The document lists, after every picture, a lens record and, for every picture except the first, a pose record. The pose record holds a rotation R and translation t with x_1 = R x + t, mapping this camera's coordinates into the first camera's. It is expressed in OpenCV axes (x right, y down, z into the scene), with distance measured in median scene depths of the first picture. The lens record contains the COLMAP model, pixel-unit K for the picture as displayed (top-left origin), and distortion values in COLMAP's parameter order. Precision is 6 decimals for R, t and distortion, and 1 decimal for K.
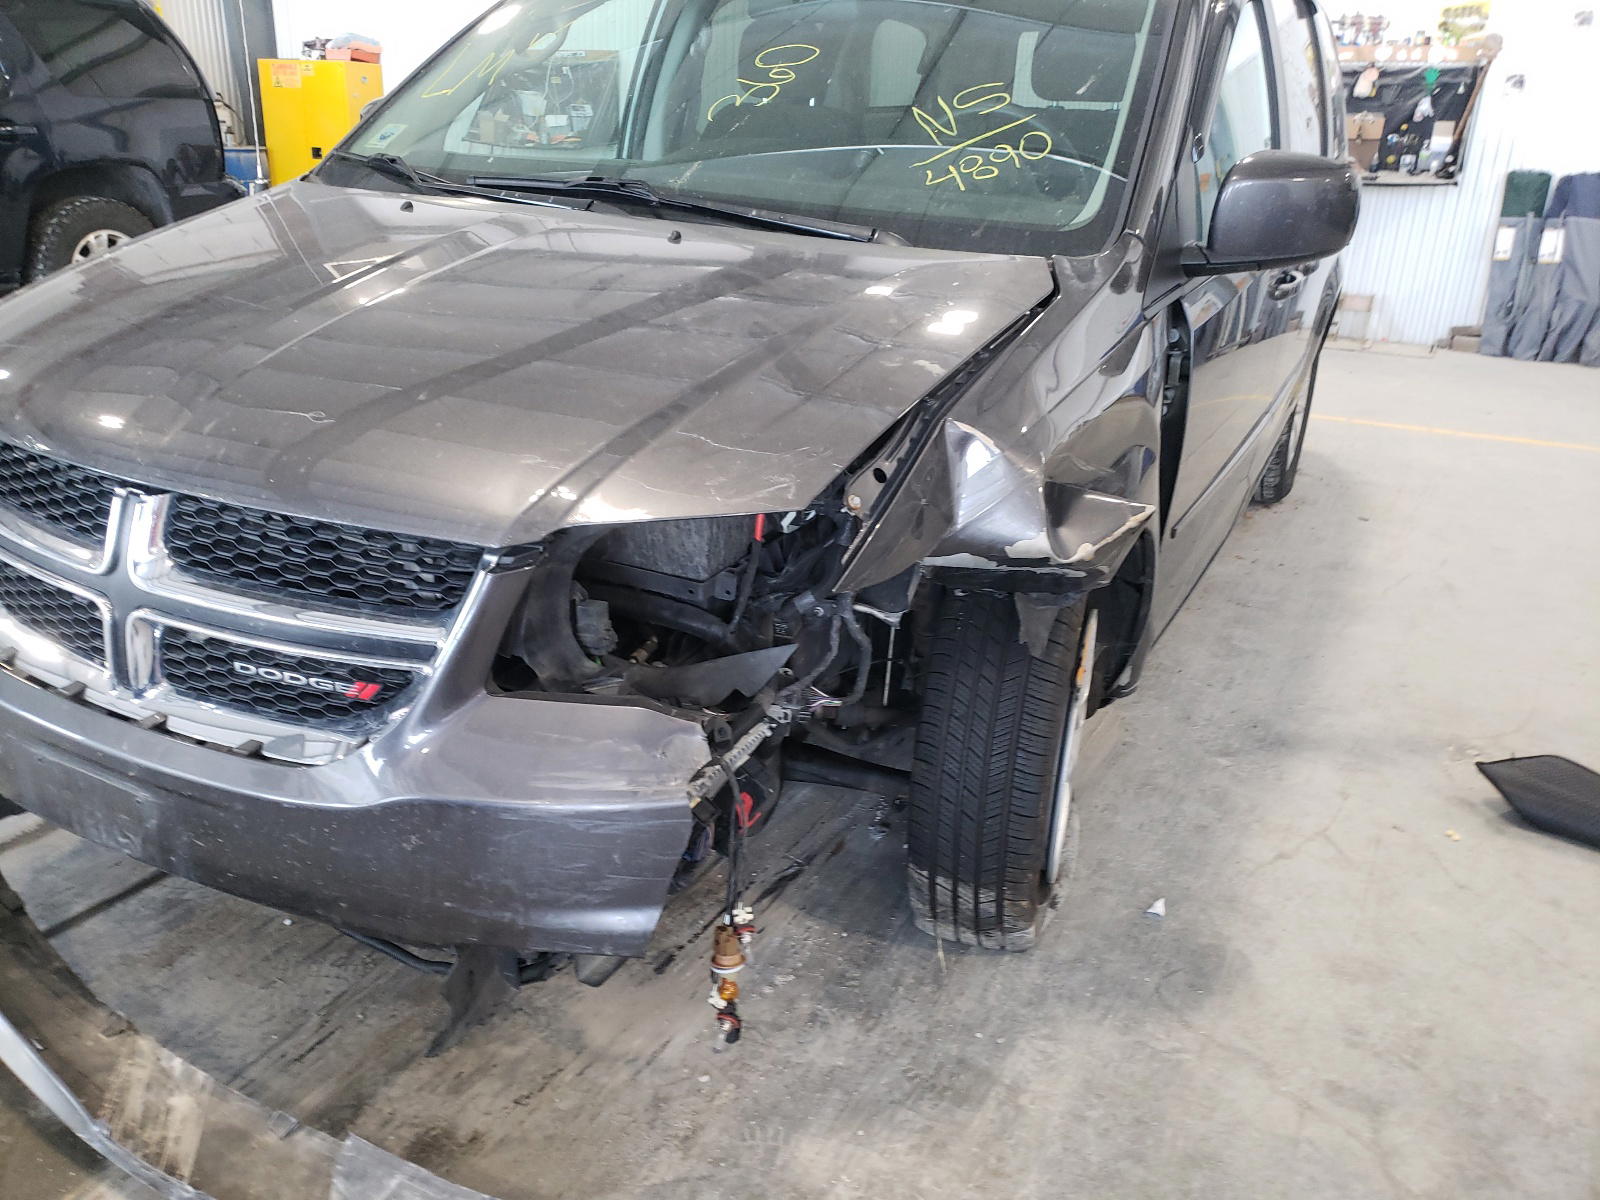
lens RADIAL K [[1361.8, 0, 794.0], [0, 1361.8, 576.6], [0, 0, 1]] dist [0.053617, -0.006891]
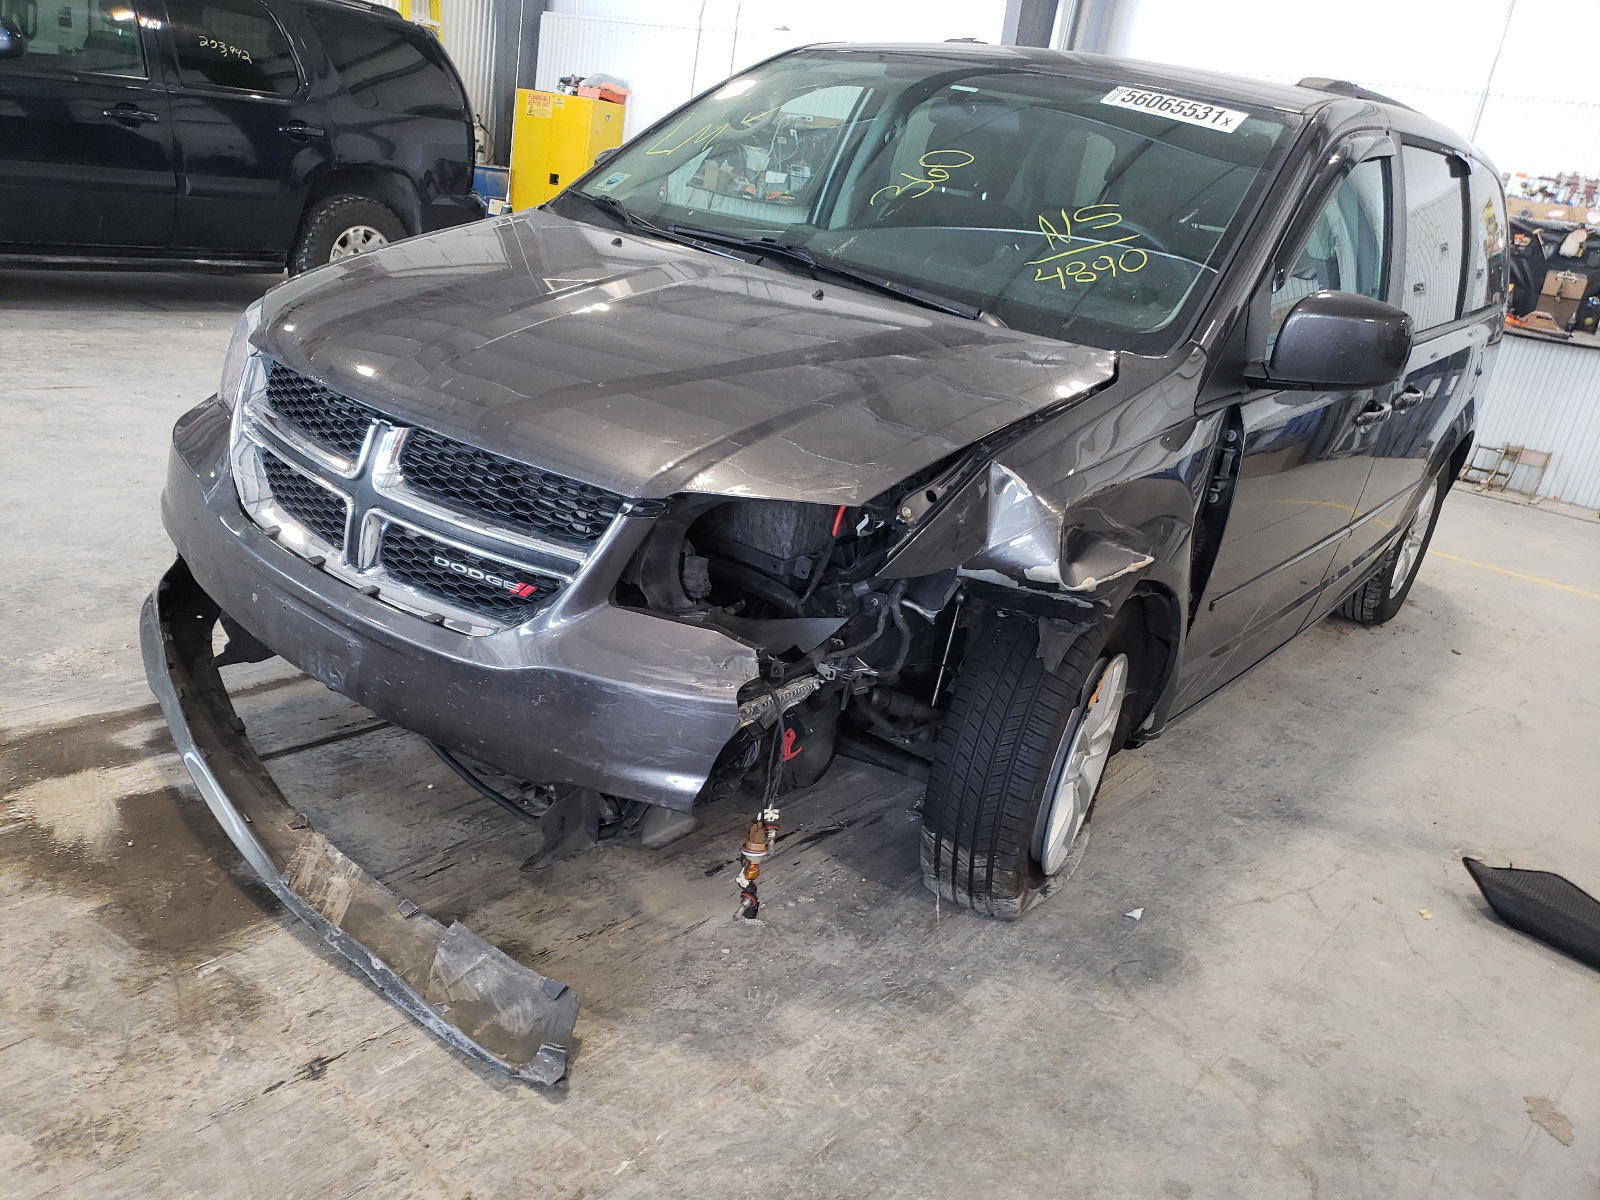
lens RADIAL K [[1368.9, 0, 794.3], [0, 1368.9, 601.9], [0, 0, 1]] dist [0.087670, -0.097736]
pose [[0.980334, 0.161513, -0.113393, 0.082484], [-0.164882, 0.986091, -0.020931, 0.060367], [0.108435, 0.039216, 0.993330, -0.247477]]
